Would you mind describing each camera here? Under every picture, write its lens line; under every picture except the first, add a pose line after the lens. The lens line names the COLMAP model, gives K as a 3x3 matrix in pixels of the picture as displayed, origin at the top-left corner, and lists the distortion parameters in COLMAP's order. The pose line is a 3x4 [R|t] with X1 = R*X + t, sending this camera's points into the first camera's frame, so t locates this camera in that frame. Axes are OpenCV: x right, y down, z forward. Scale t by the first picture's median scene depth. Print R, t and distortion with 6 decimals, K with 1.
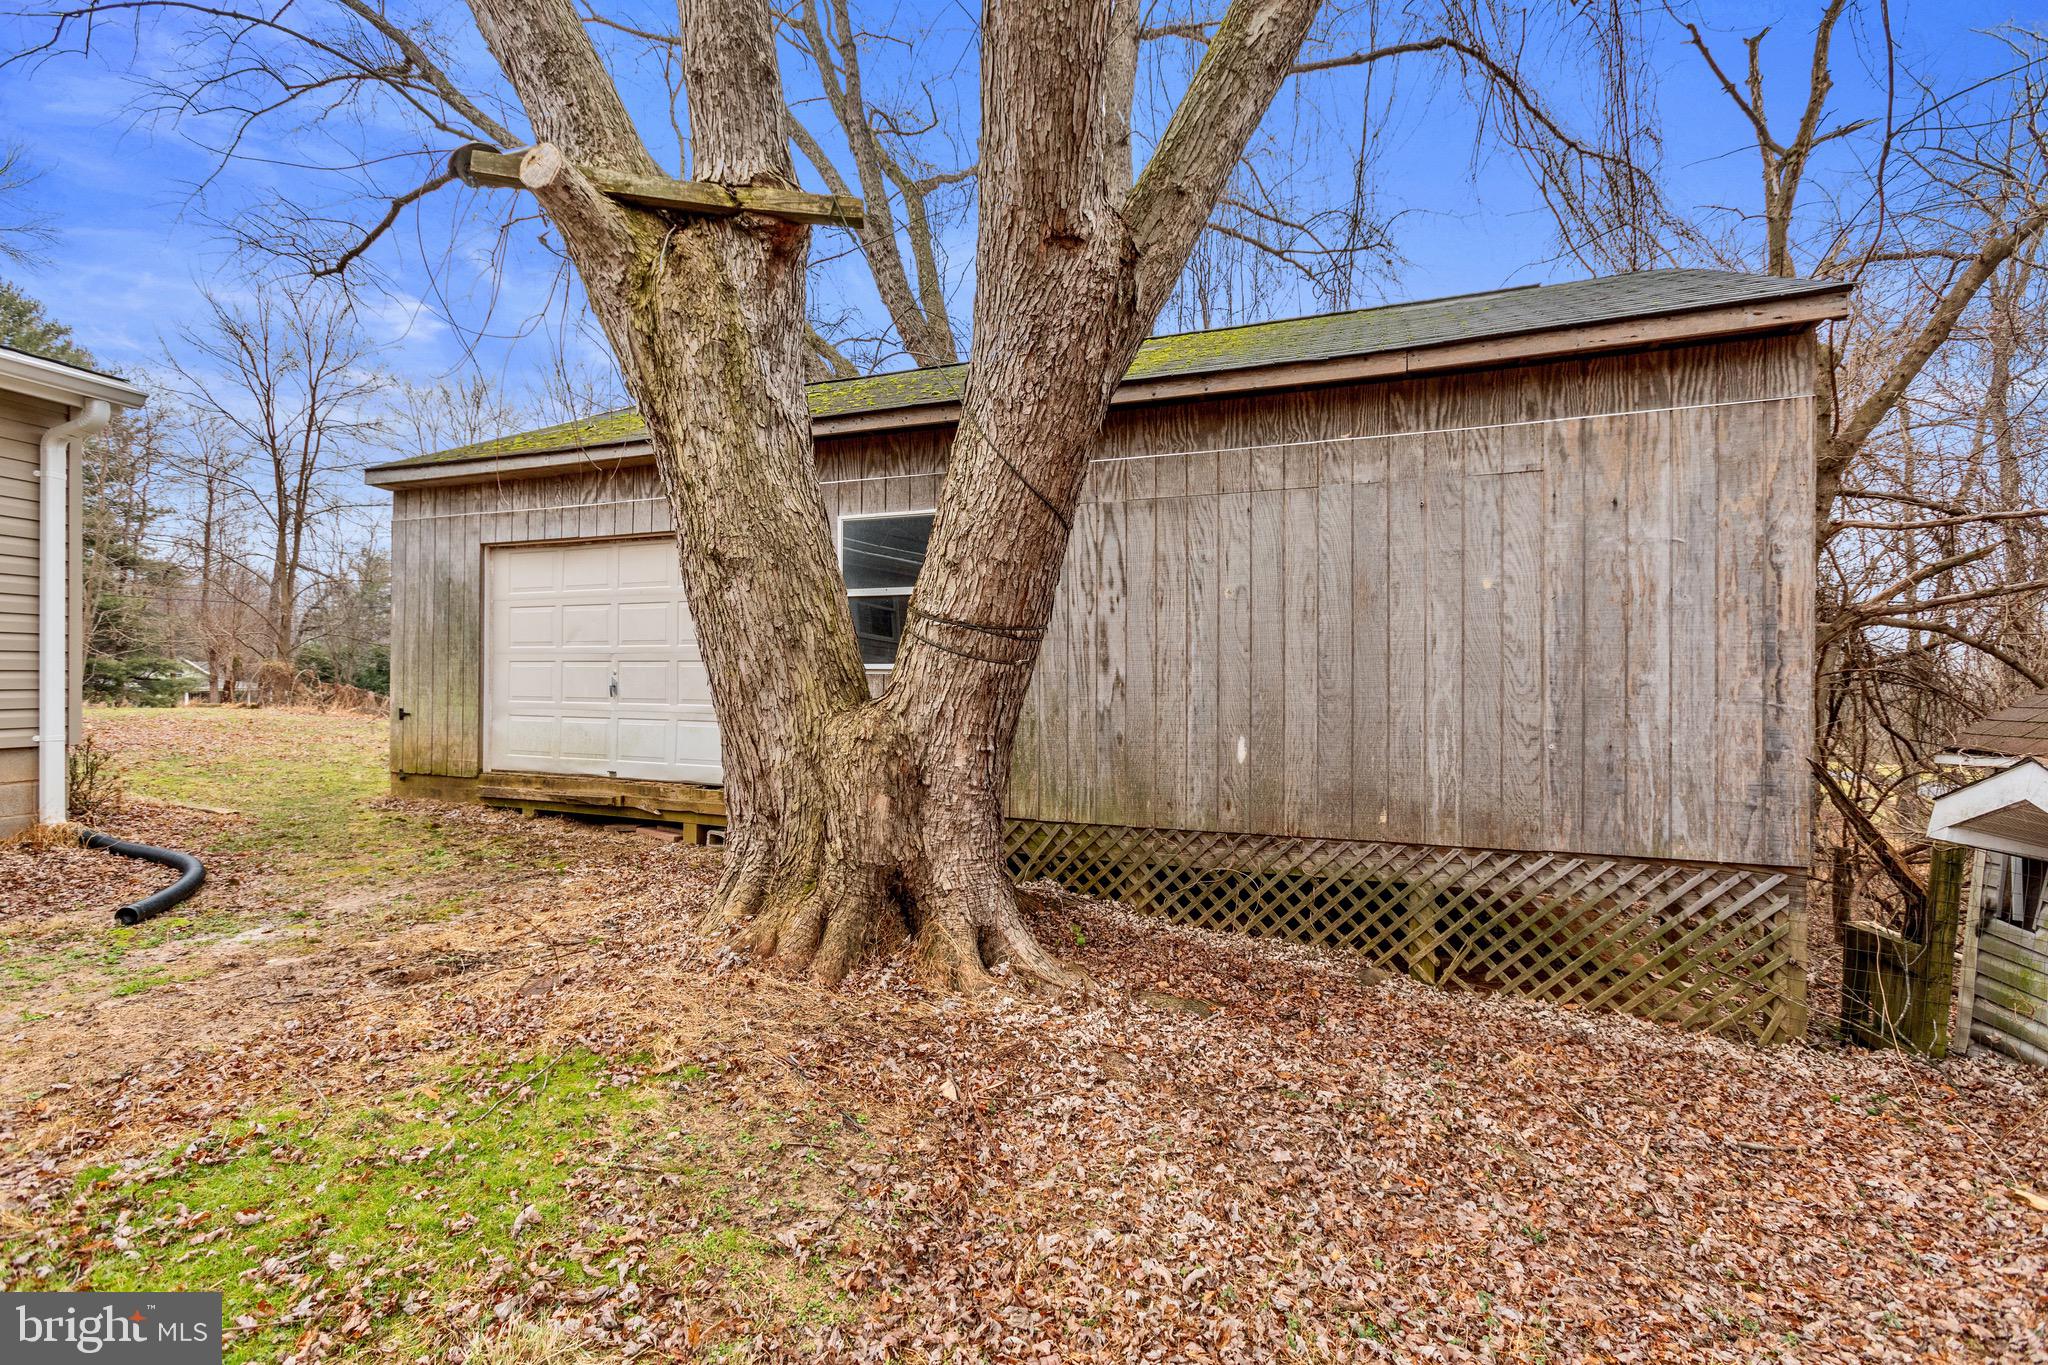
lens RADIAL K [[918.3, 0, 1013.8], [0, 918.3, 686.4], [0, 0, 1]] dist [-0.016823, 0.017731]
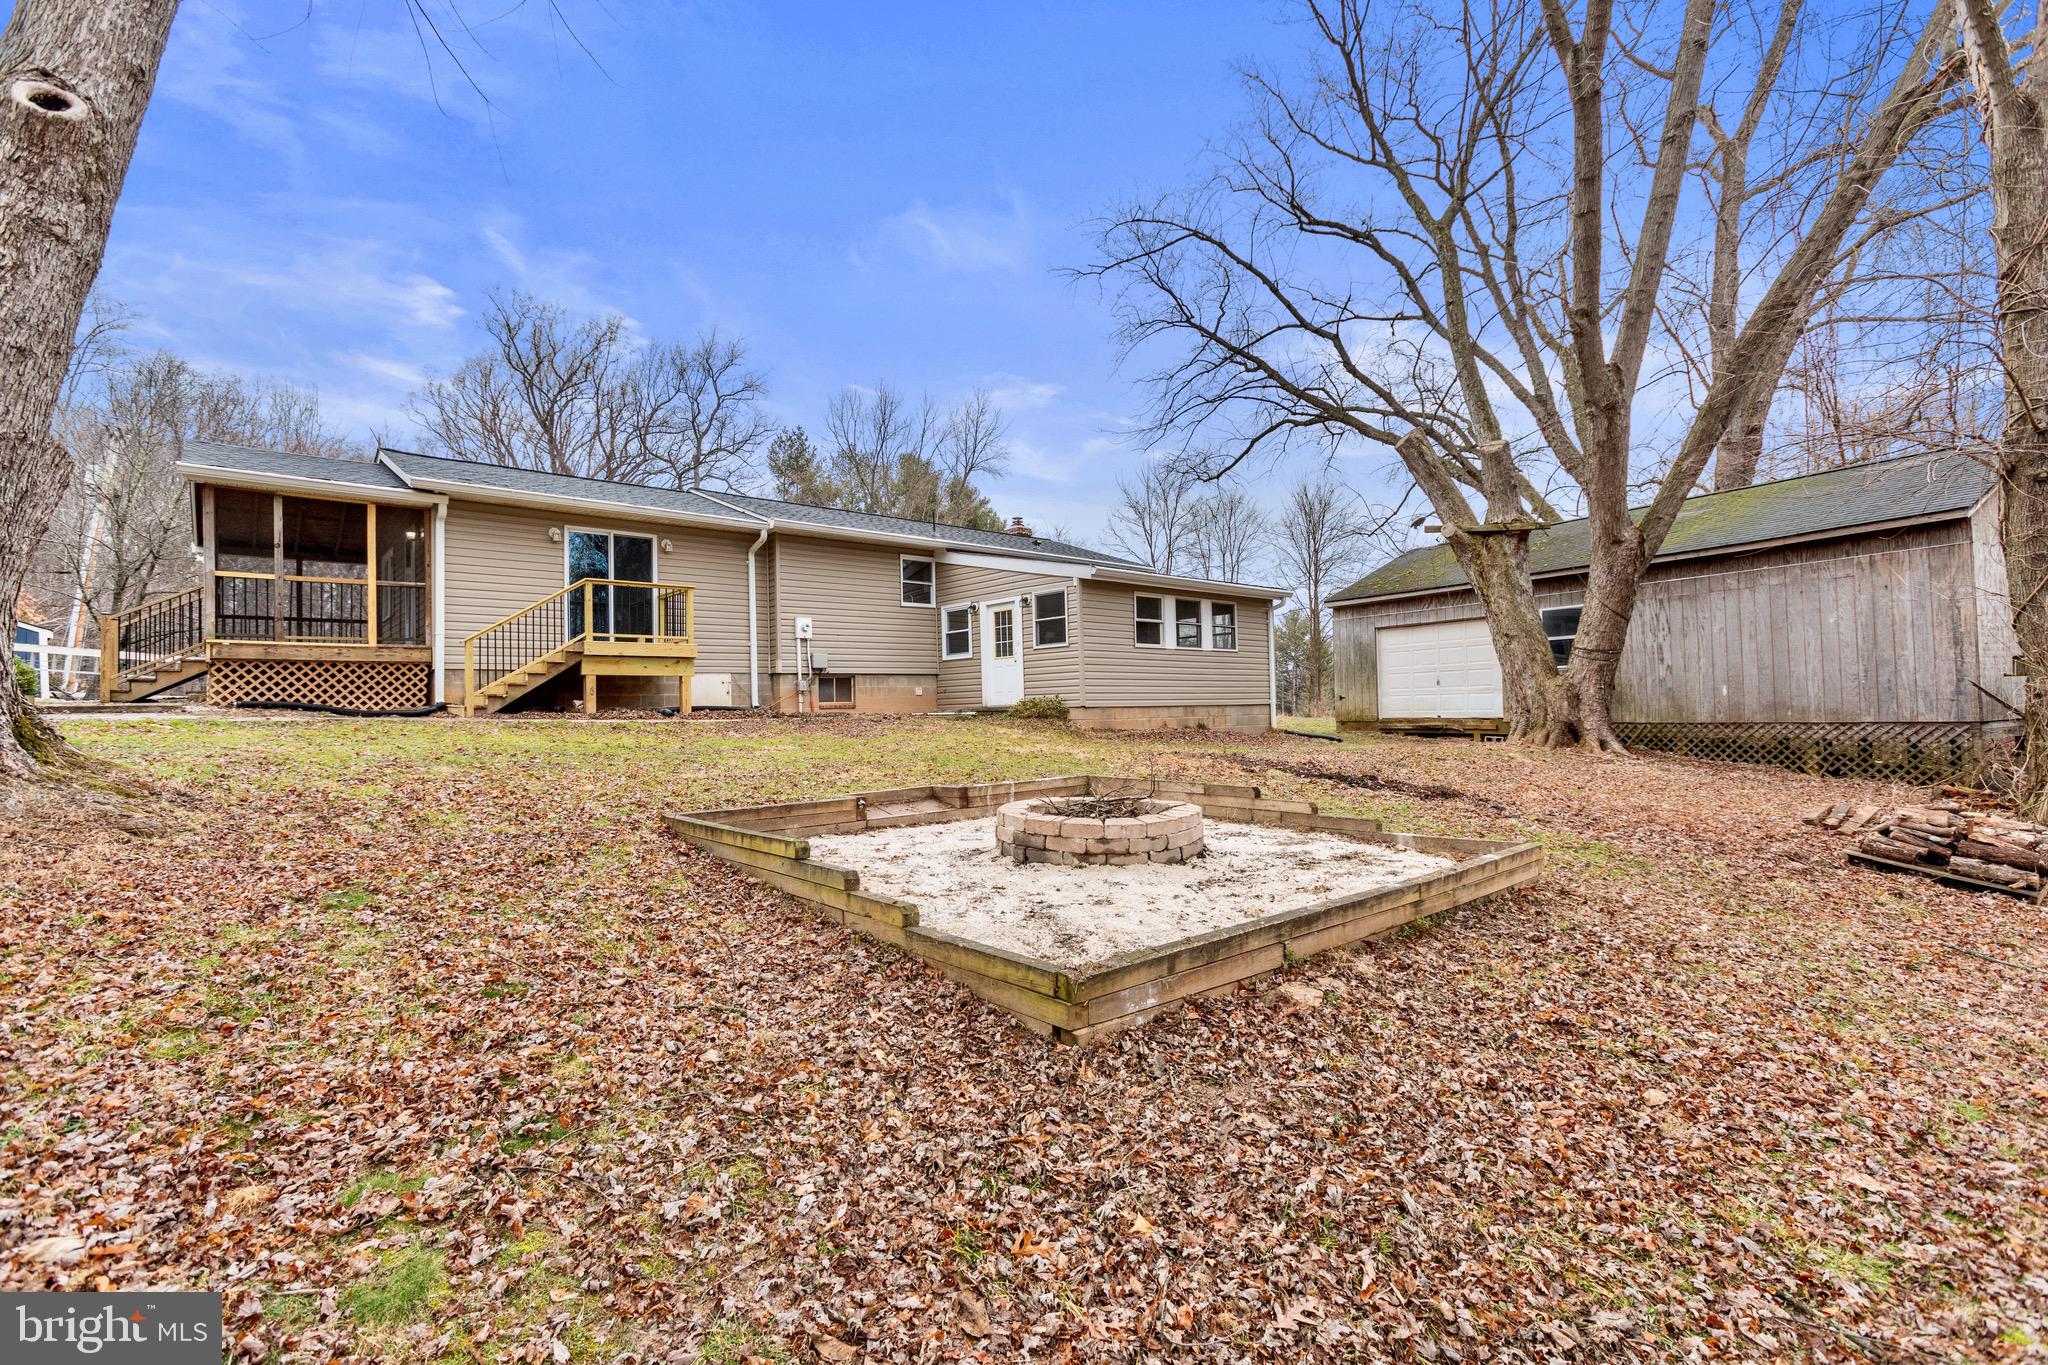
lens RADIAL K [[918.3, 0, 1013.8], [0, 918.3, 686.4], [0, 0, 1]] dist [-0.016823, 0.017731]
pose [[0.780713, -0.040932, -0.623548, 0.319146], [0.022602, 0.999049, -0.037282, 0.118758], [0.624481, 0.015013, 0.780895, -2.475788]]
